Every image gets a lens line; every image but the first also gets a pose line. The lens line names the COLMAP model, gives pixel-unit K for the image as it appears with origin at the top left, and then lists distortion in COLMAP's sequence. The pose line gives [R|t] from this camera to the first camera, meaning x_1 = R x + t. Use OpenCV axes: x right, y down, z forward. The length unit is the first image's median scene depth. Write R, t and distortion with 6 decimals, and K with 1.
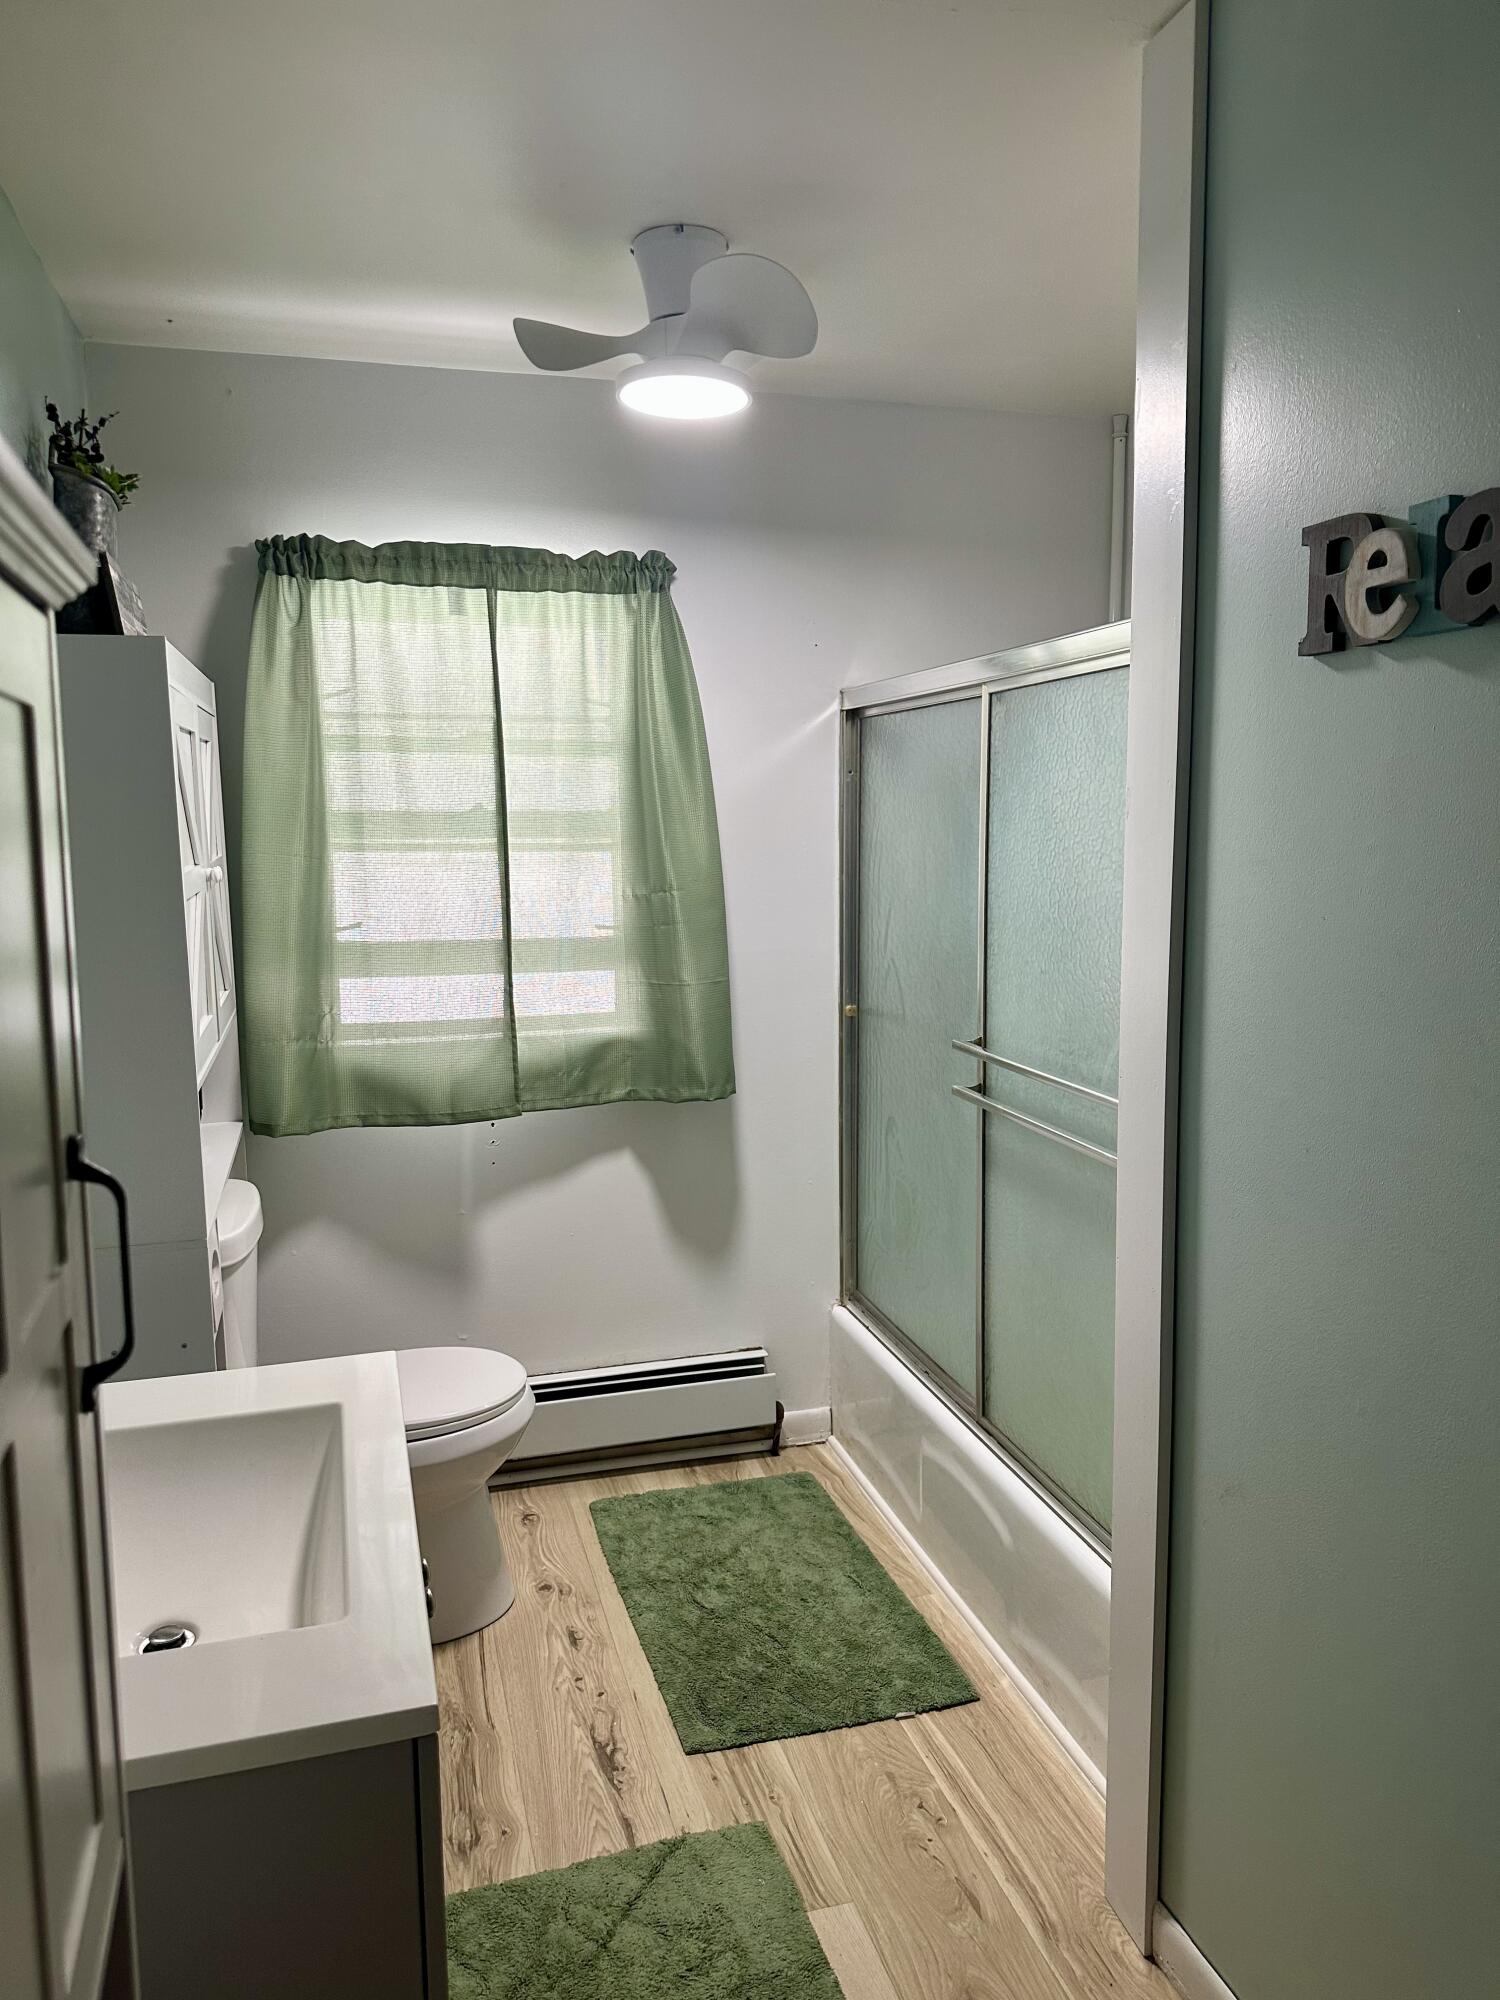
lens RADIAL K [[1382.1, 0, 750.0], [0, 1382.1, 1000.0], [0, 0, 1]] dist [0.055061, -0.083504]
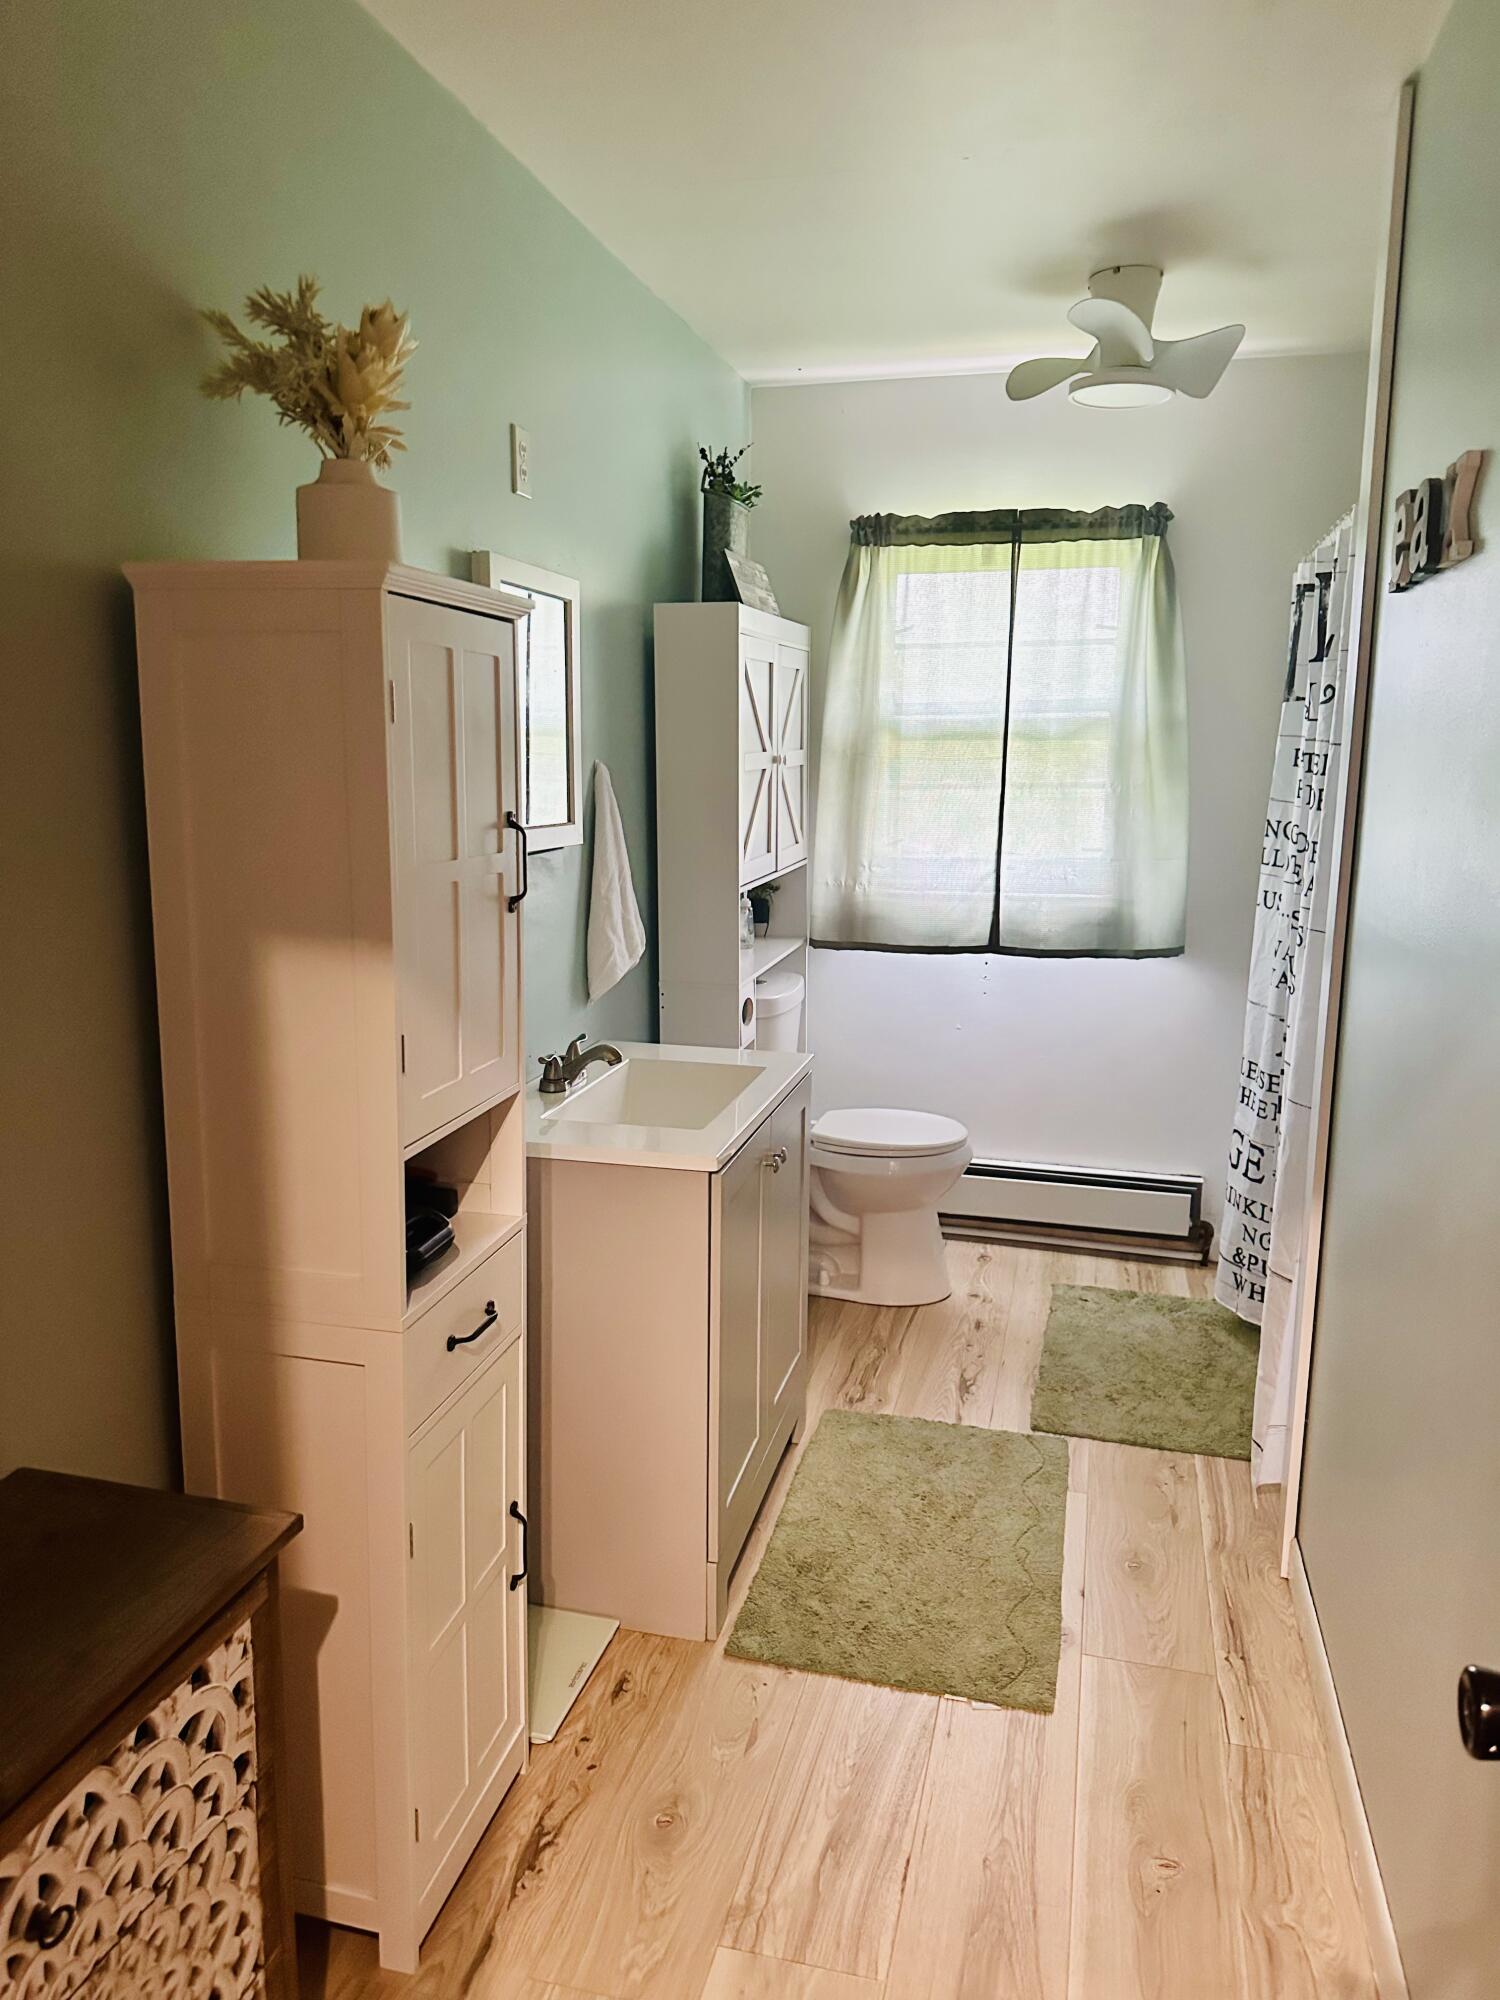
lens RADIAL K [[1382.1, 0, 750.0], [0, 1382.1, 1000.0], [0, 0, 1]] dist [0.055061, -0.083504]
pose [[0.863684, 0.102405, -0.493521, 0.348720], [-0.075471, 0.994379, 0.074255, 0.059243], [0.498352, -0.026886, 0.866558, -0.311730]]
